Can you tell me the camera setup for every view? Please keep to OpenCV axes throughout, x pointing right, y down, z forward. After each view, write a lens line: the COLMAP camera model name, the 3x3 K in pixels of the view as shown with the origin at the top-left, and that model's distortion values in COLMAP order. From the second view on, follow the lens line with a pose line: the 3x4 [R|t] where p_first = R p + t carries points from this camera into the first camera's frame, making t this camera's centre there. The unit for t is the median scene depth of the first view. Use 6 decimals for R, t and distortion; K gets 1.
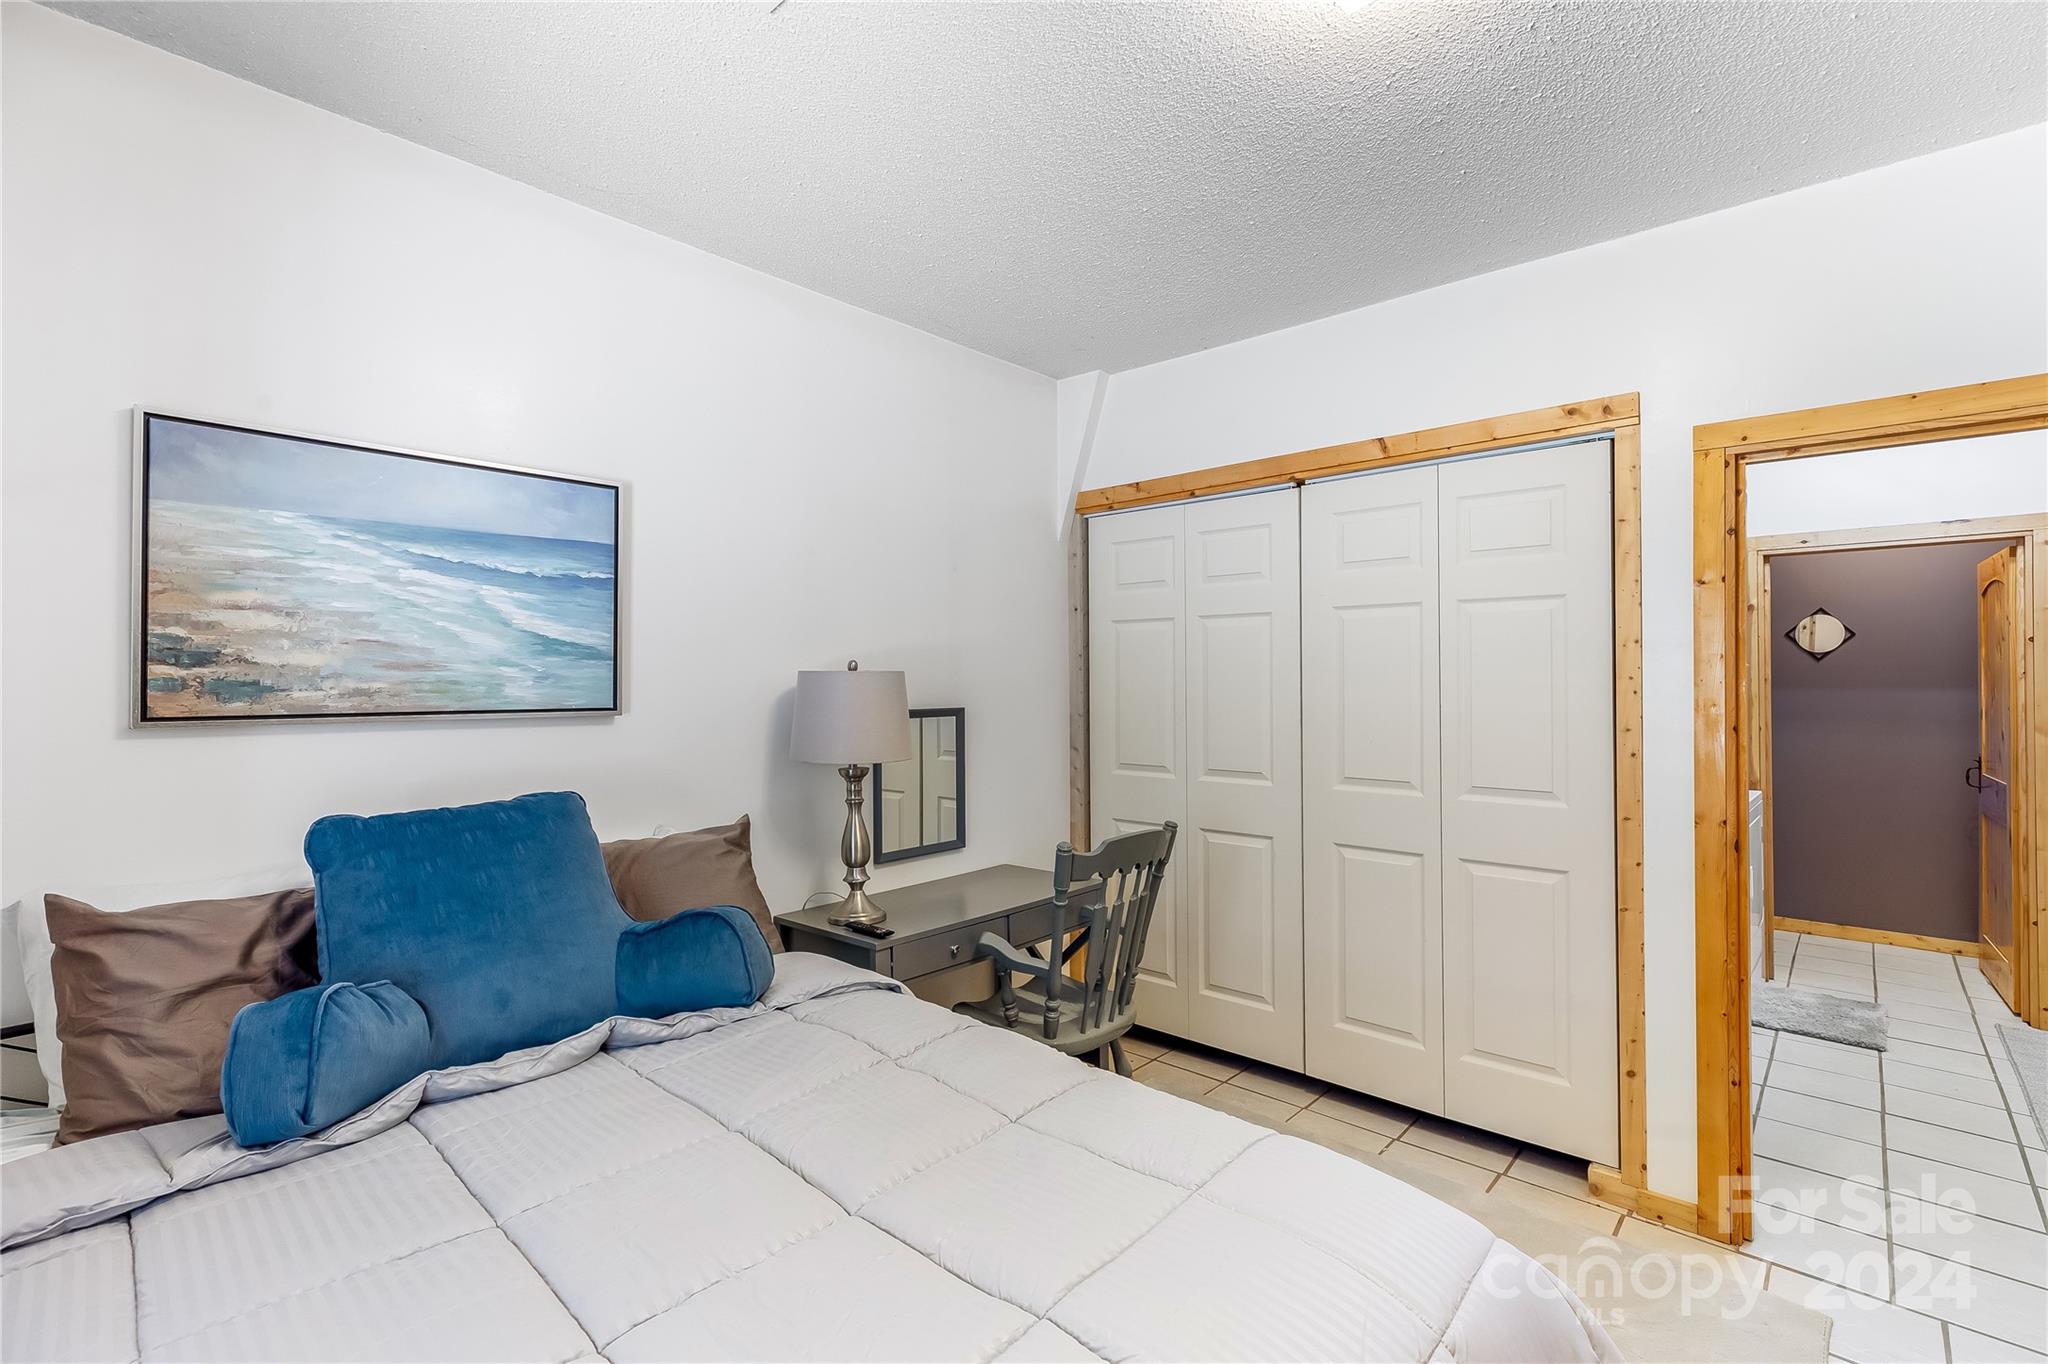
lens RADIAL K [[926.2, 0, 1030.0], [0, 926.2, 674.5], [0, 0, 1]] dist [0.004105, 0.001128]
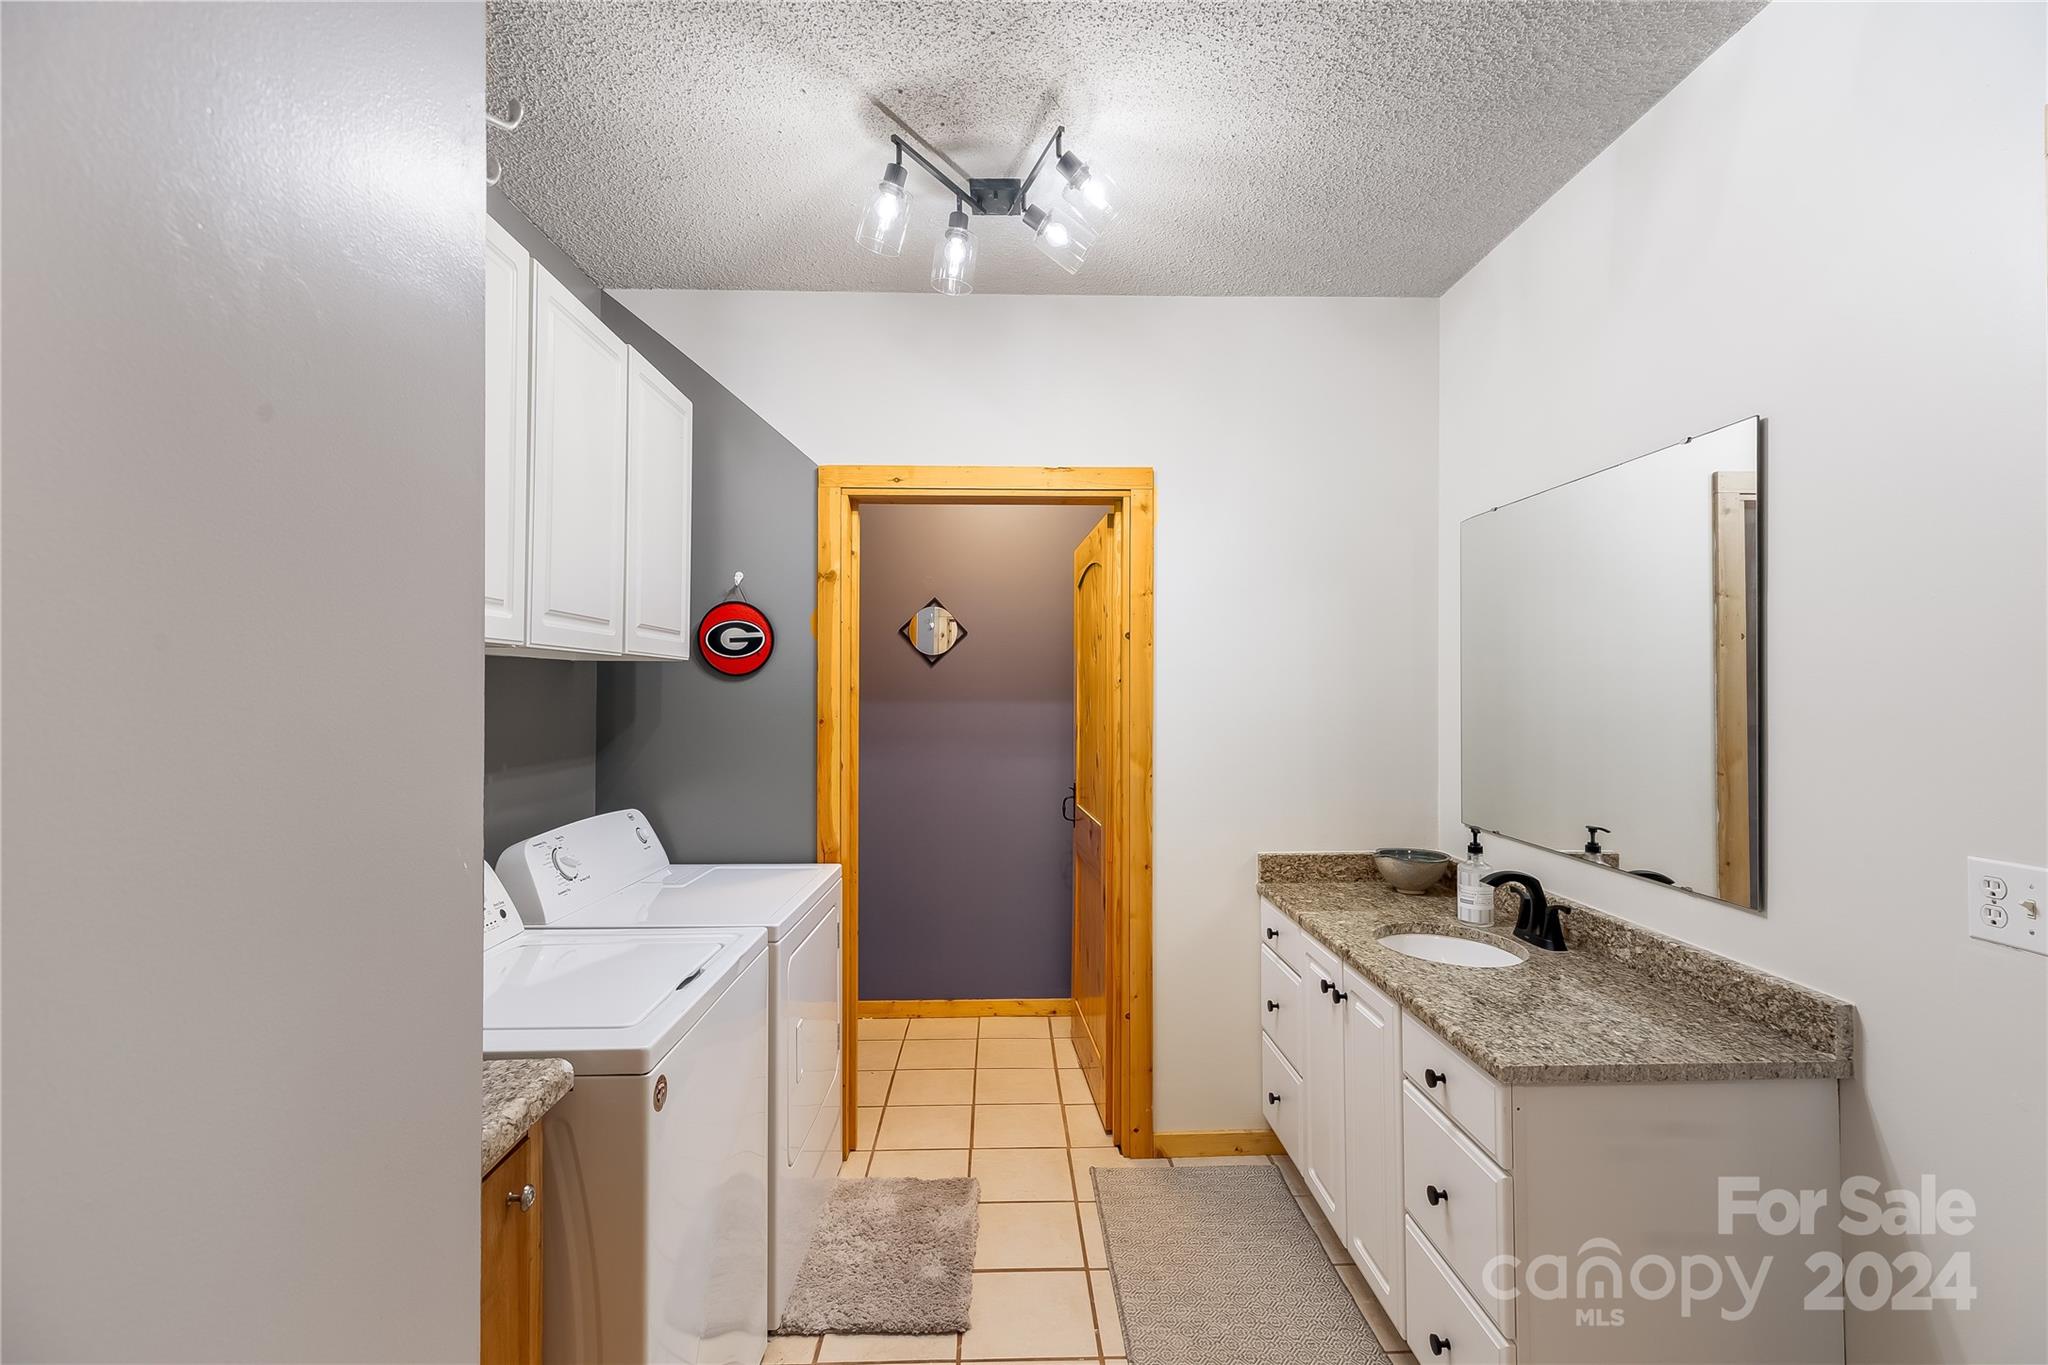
lens RADIAL K [[926.2, 0, 1026.2], [0, 926.2, 681.9], [0, 0, 1]] dist [0.004105, 0.001128]
pose [[0.726968, 0.010156, 0.686597, 0.497082], [-0.008766, 0.999946, -0.005510, 0.003782], [-0.686616, -0.002013, 0.727018, 0.507182]]
